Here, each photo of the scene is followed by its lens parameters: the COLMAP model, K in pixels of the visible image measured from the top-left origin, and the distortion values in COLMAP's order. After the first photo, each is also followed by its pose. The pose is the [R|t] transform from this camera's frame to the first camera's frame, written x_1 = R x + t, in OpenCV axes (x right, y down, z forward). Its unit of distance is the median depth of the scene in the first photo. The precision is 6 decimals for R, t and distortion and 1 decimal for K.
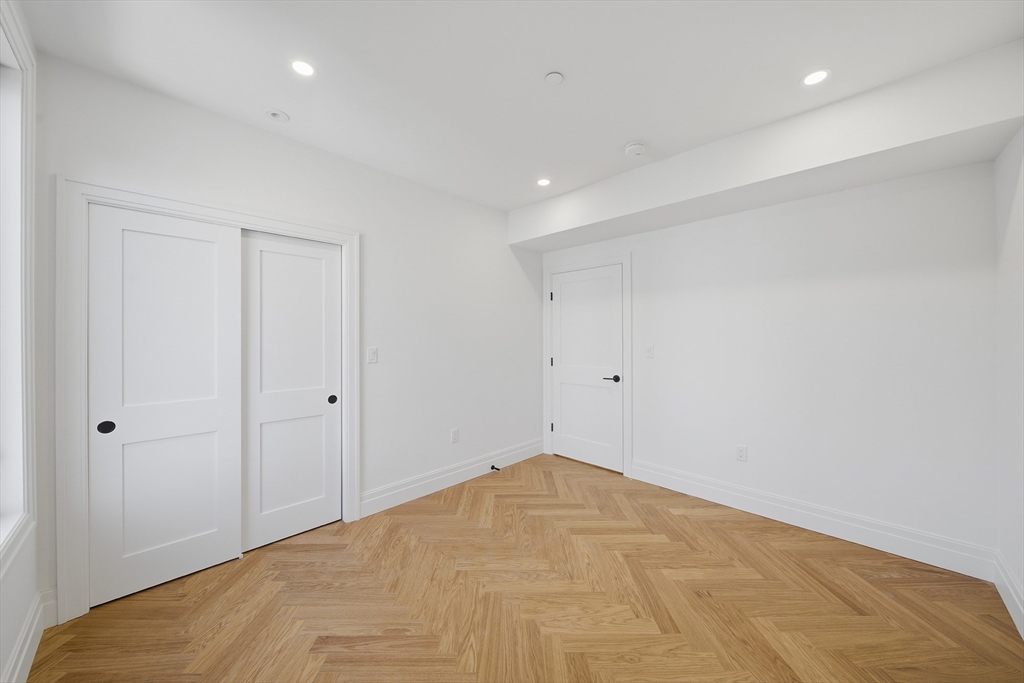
lens RADIAL K [[359.2, 0, 511.3], [0, 359.2, 340.3], [0, 0, 1]] dist [-0.006136, -0.000464]
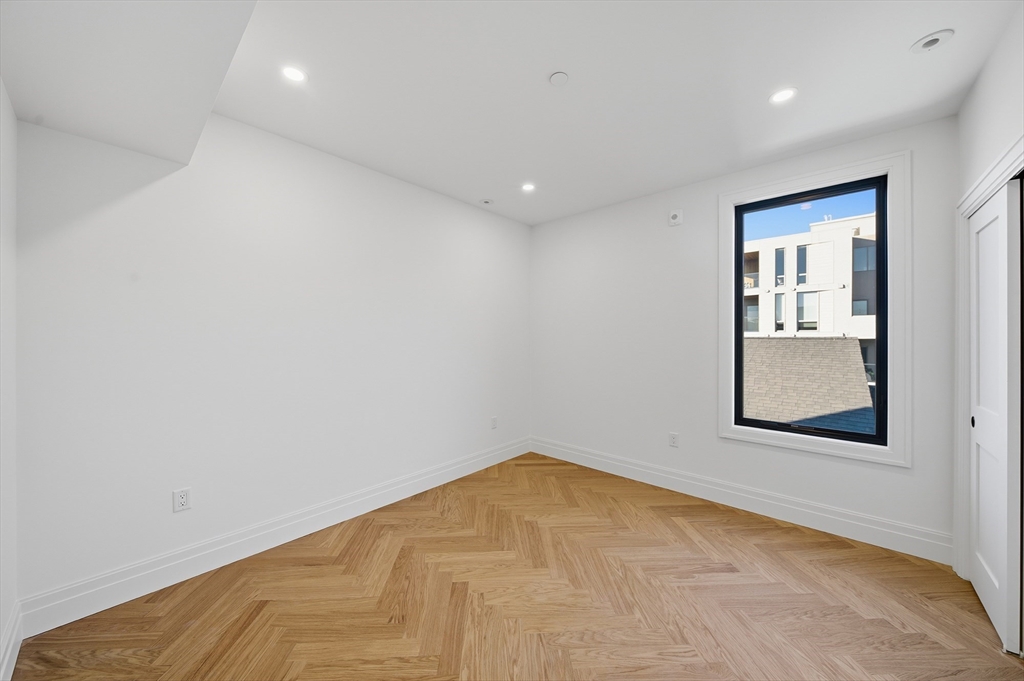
lens RADIAL K [[359.2, 0, 505.3], [0, 359.2, 340.3], [0, 0, 1]] dist [-0.006136, -0.000464]
pose [[-0.999503, 0.000849, -0.031518, 0.242796], [0.000267, 0.999830, 0.018455, -0.017099], [0.031528, 0.018438, -0.999333, 1.601091]]
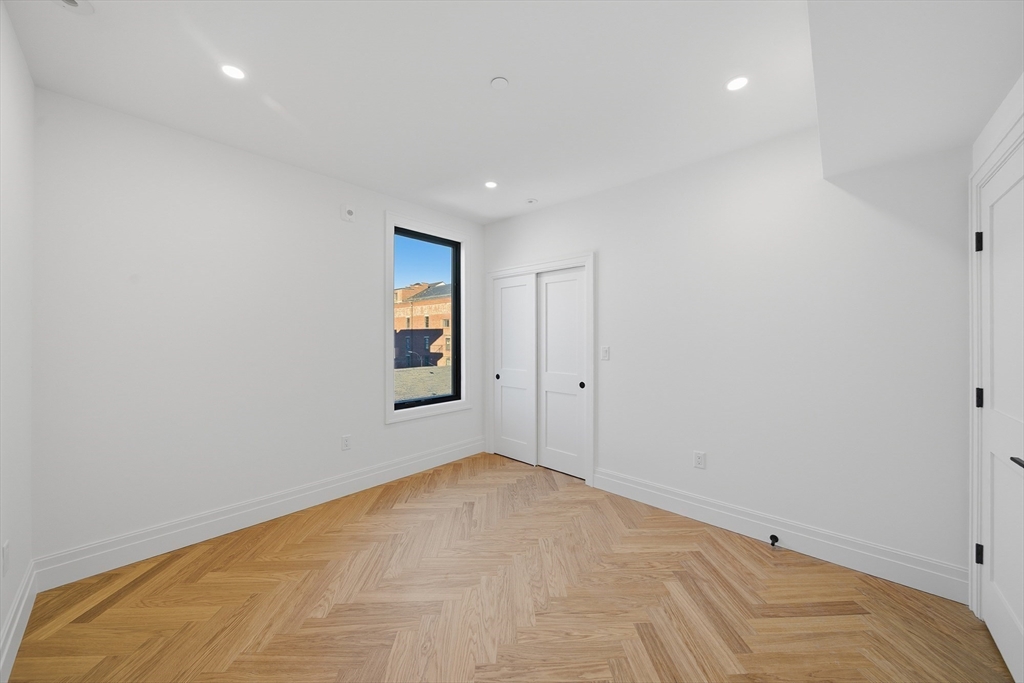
lens RADIAL K [[359.2, 0, 516.9], [0, 359.2, 341.3], [0, 0, 1]] dist [-0.006136, -0.000464]
pose [[0.045037, 0.012846, -0.998903, 0.918136], [-0.011770, 0.999855, 0.012328, -0.009843], [0.998916, 0.011202, 0.045181, 0.805264]]
